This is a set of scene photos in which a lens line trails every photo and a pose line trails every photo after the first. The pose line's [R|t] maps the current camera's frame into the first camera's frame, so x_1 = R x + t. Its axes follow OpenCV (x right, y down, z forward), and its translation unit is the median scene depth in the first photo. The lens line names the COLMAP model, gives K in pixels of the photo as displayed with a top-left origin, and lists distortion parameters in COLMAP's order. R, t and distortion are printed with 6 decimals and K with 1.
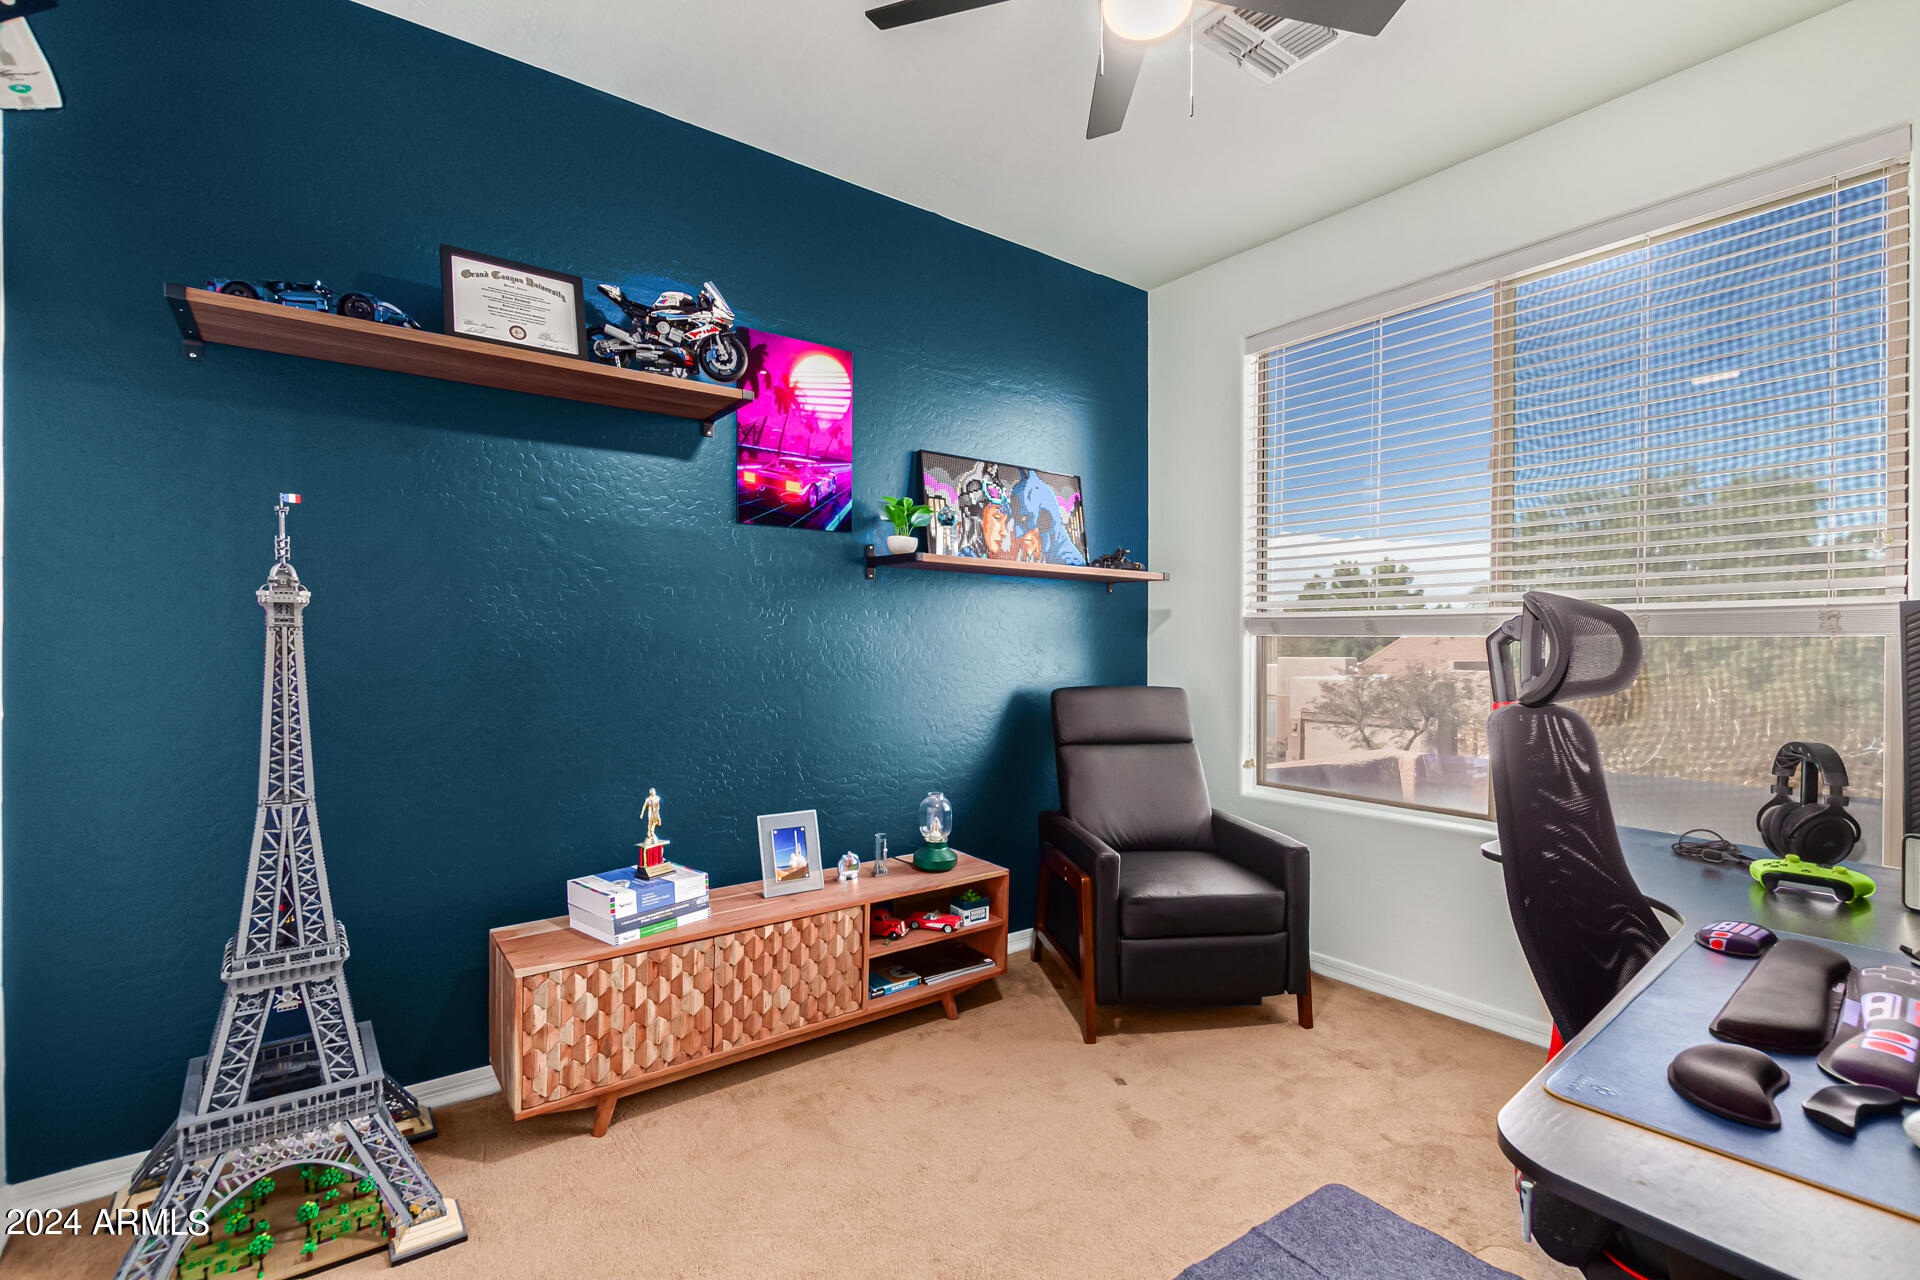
lens RADIAL K [[876.6, 0, 967.7], [0, 876.6, 642.7], [0, 0, 1]] dist [0.002253, -0.000672]
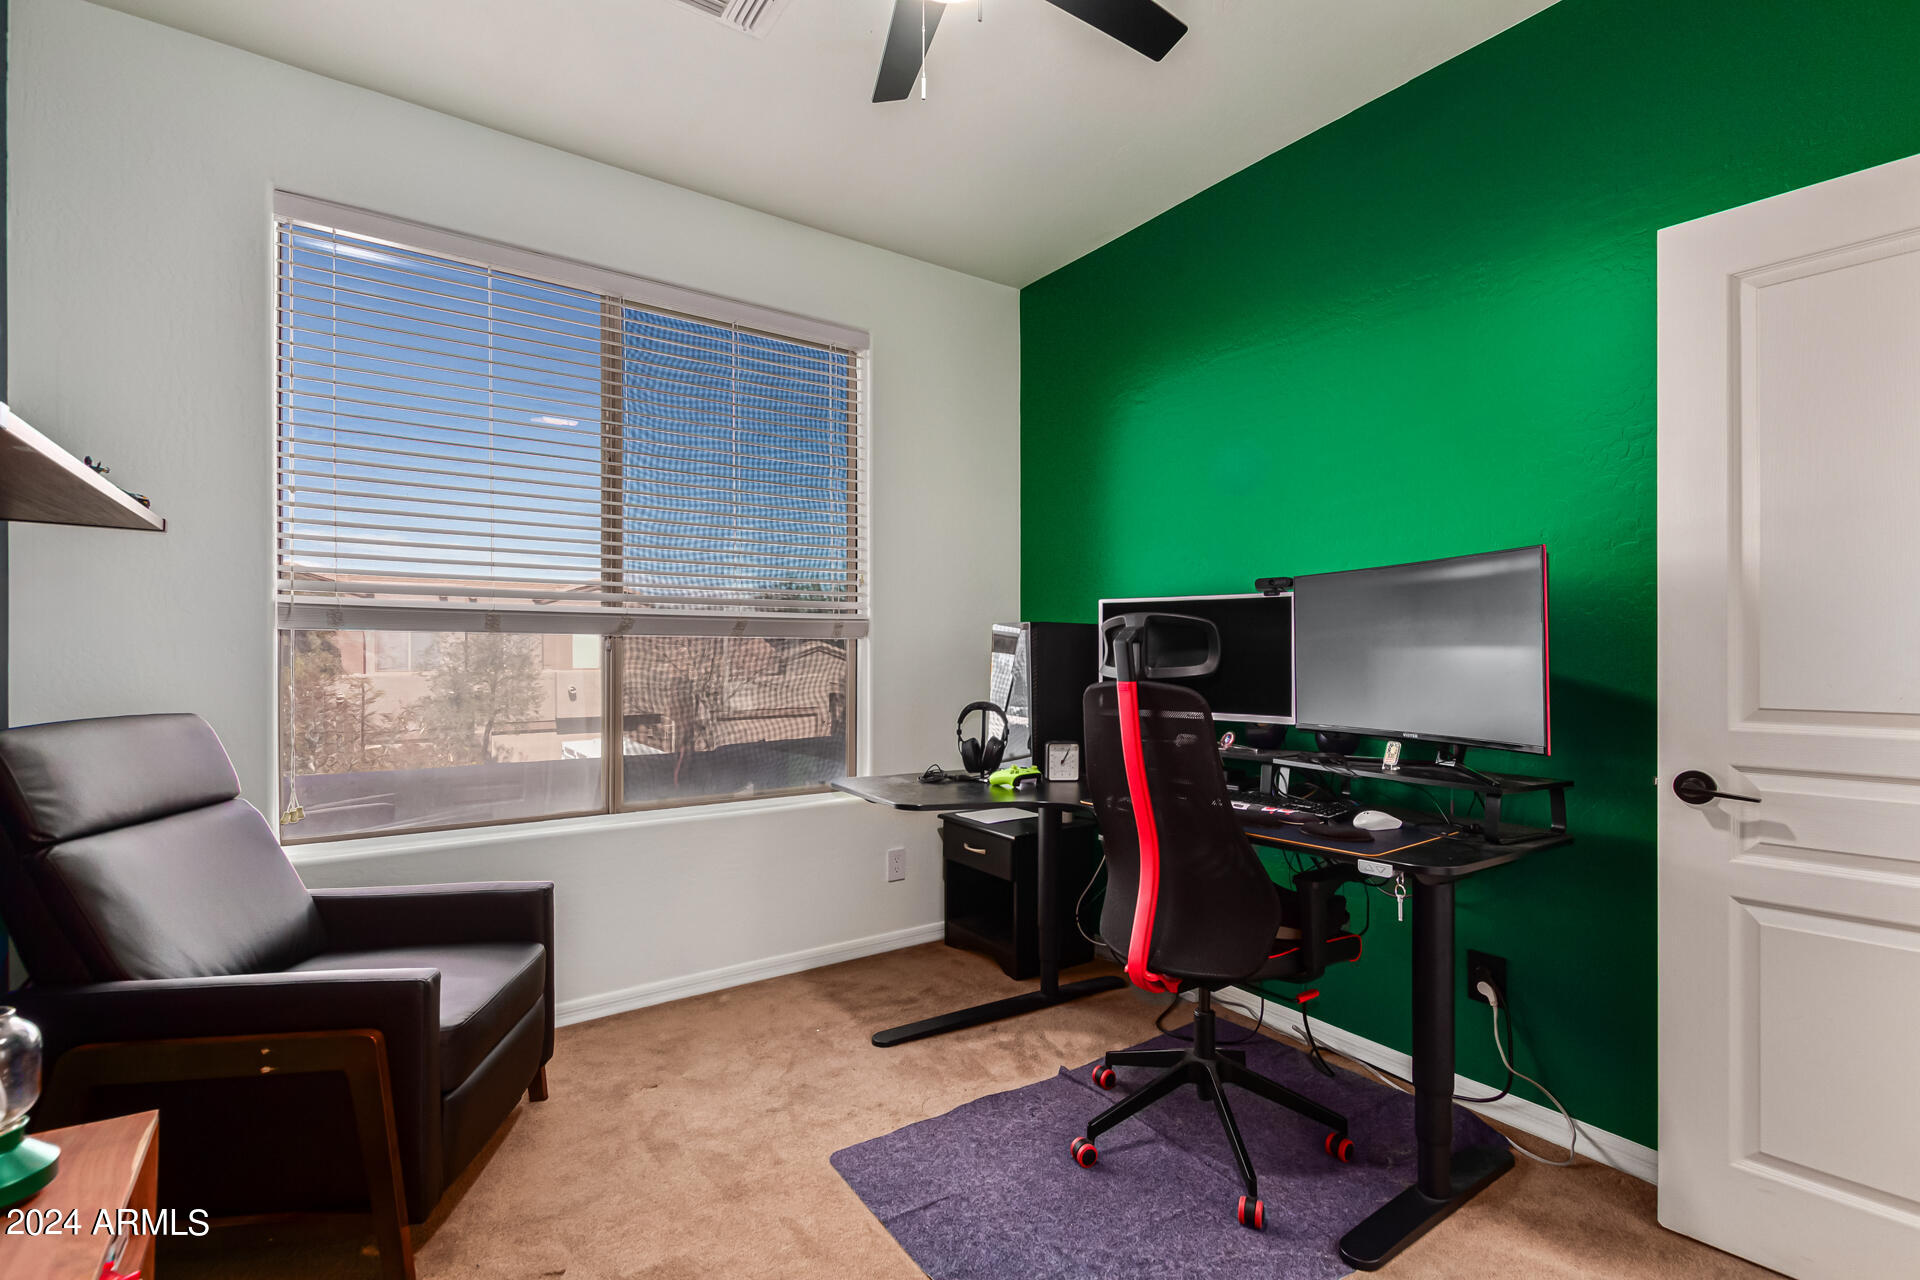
lens RADIAL K [[876.6, 0, 967.7], [0, 876.6, 642.7], [0, 0, 1]] dist [0.002253, -0.000672]
pose [[0.027367, 0.001835, 0.999624, -0.501888], [-0.005706, 0.999982, -0.001680, 0.000335], [-0.999609, -0.005658, 0.027377, 0.645412]]
